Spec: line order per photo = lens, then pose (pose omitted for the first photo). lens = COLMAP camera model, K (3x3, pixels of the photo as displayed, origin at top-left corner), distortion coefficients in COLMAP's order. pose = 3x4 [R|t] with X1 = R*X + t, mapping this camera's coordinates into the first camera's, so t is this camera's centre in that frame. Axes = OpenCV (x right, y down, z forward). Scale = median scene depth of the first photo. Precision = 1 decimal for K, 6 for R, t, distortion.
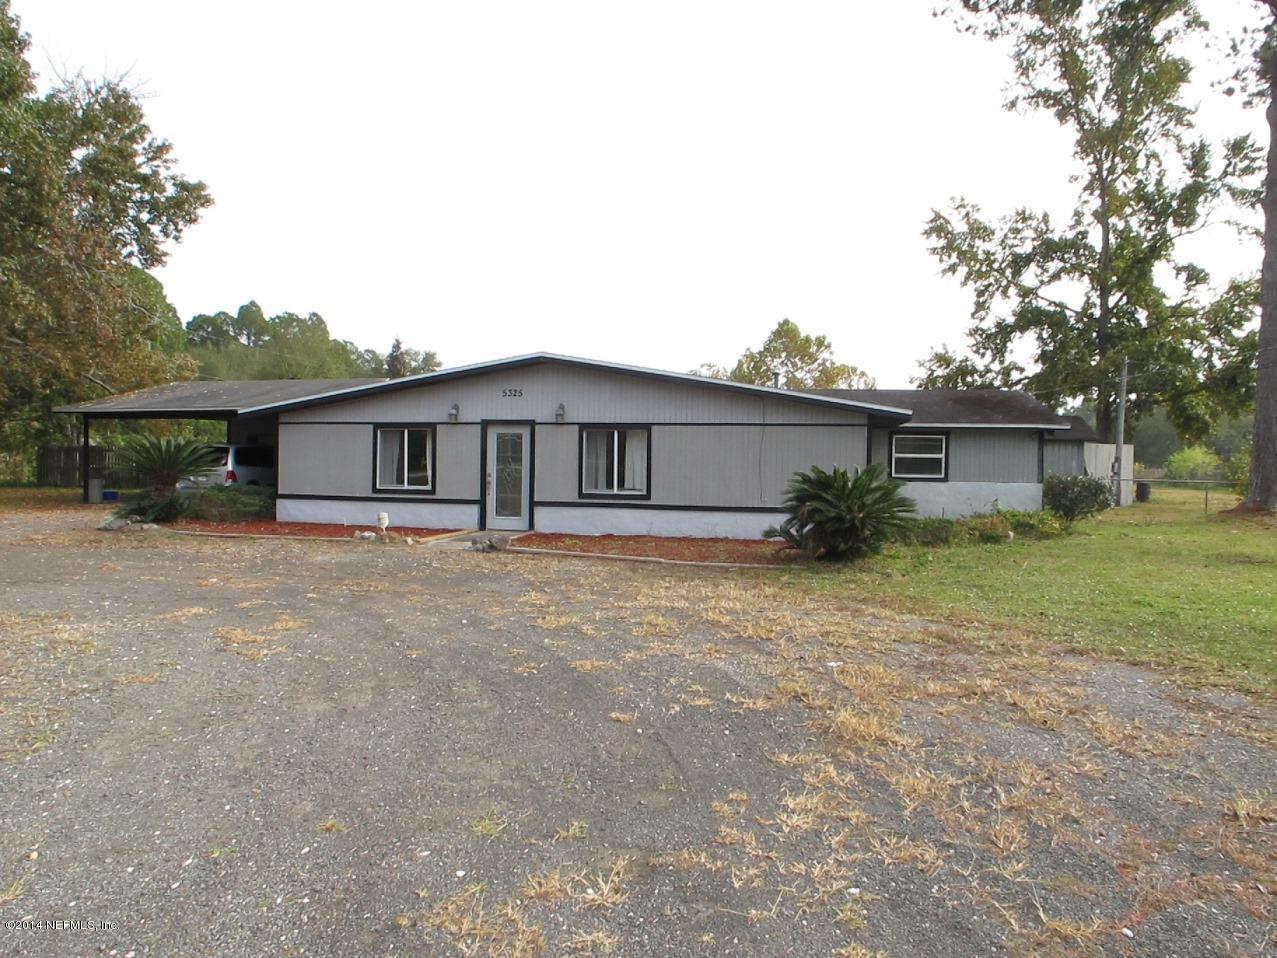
lens RADIAL K [[840.8, 0, 634.8], [0, 840.8, 467.6], [0, 0, 1]] dist [-0.137544, 0.086699]
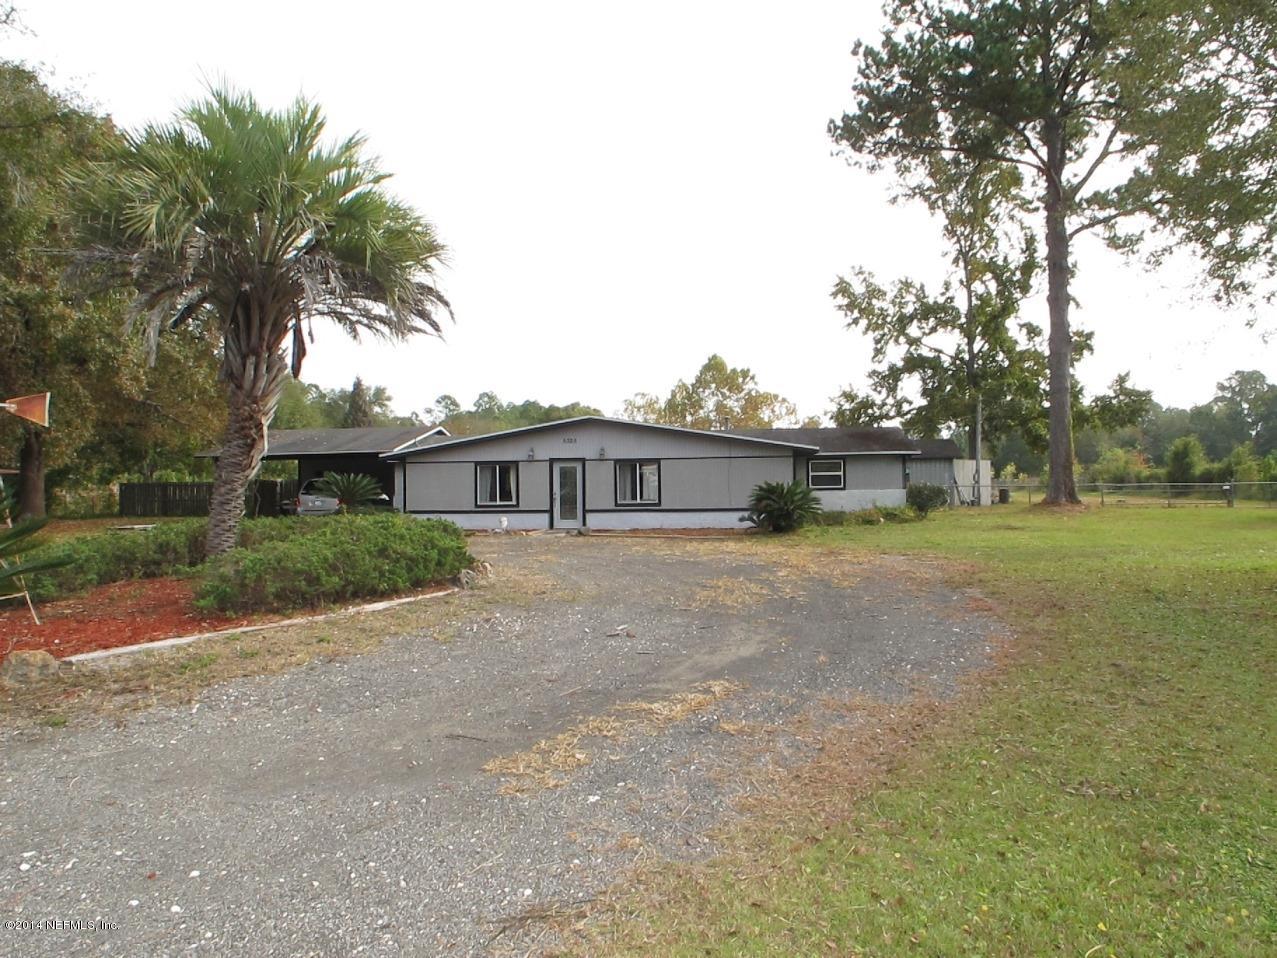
lens RADIAL K [[840.8, 0, 634.8], [0, 840.8, 467.6], [0, 0, 1]] dist [-0.137544, 0.086699]
pose [[0.995631, -0.026893, 0.089424, -0.074822], [0.029452, 0.999190, -0.027425, 0.003389], [-0.088614, 0.029939, 0.995616, -0.256507]]
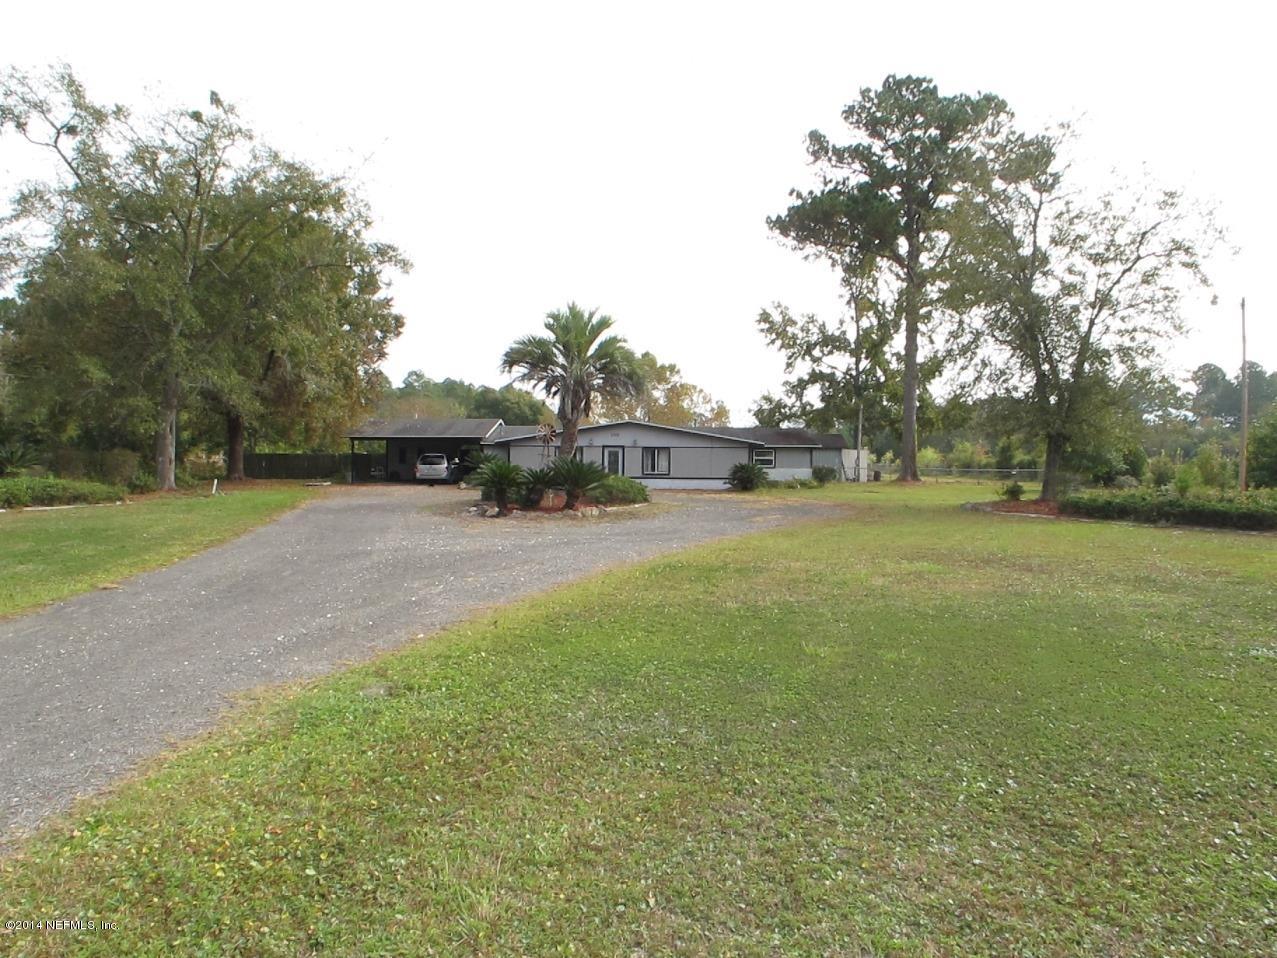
lens RADIAL K [[840.8, 0, 634.8], [0, 840.8, 467.6], [0, 0, 1]] dist [-0.137544, 0.086699]
pose [[0.977600, -0.009536, 0.210255, -0.282593], [0.009236, 0.999954, 0.002409, 0.002589], [-0.210269, -0.000413, 0.977644, -0.688543]]
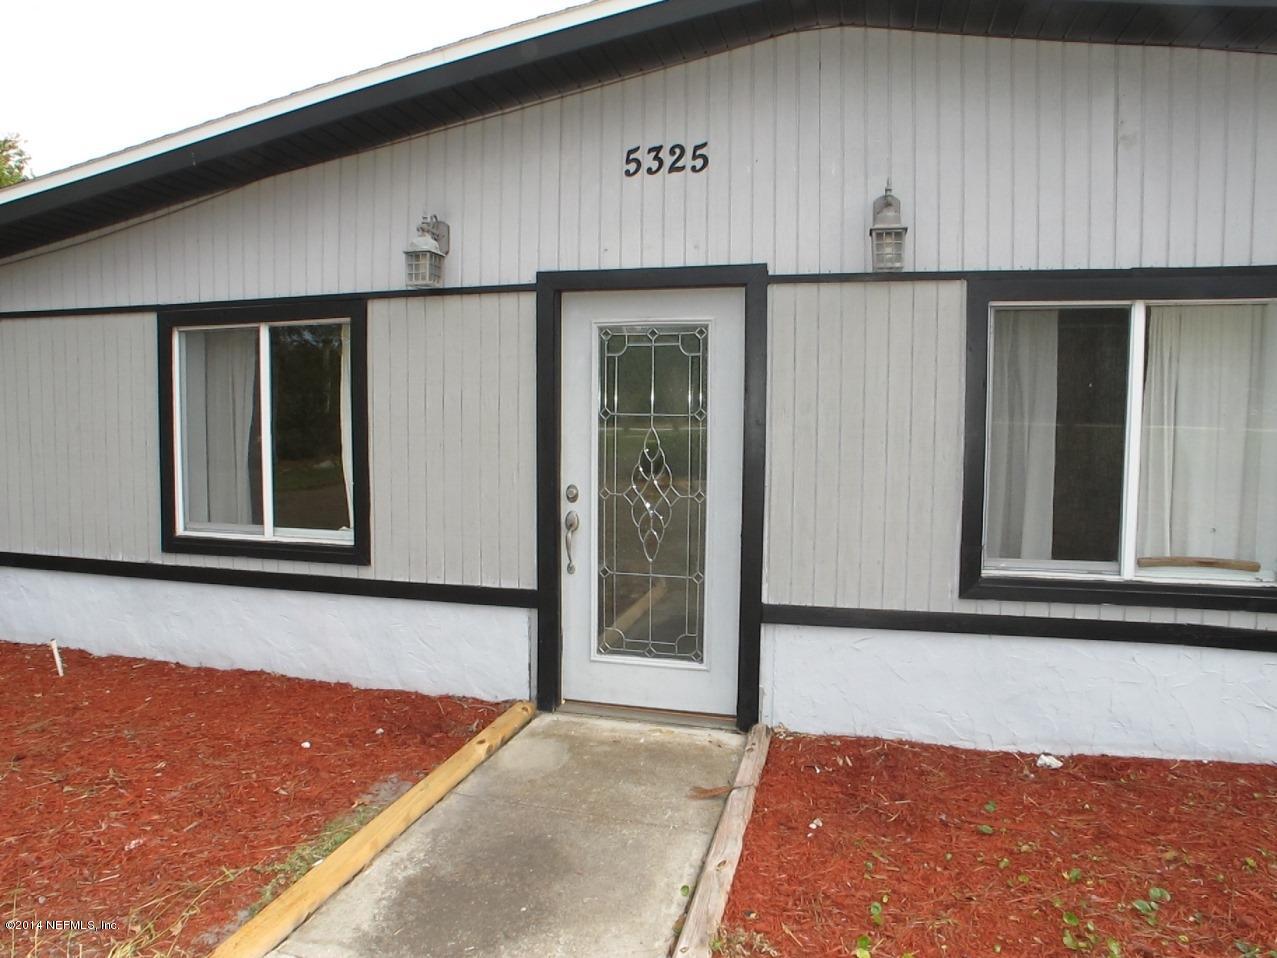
lens RADIAL K [[840.8, 0, 634.8], [0, 840.8, 467.6], [0, 0, 1]] dist [-0.137544, 0.086699]
pose [[0.998732, -0.005822, -0.049996, -0.064475], [0.008371, 0.998667, 0.050931, -0.005330], [0.049633, -0.051285, 0.997450, 0.340012]]
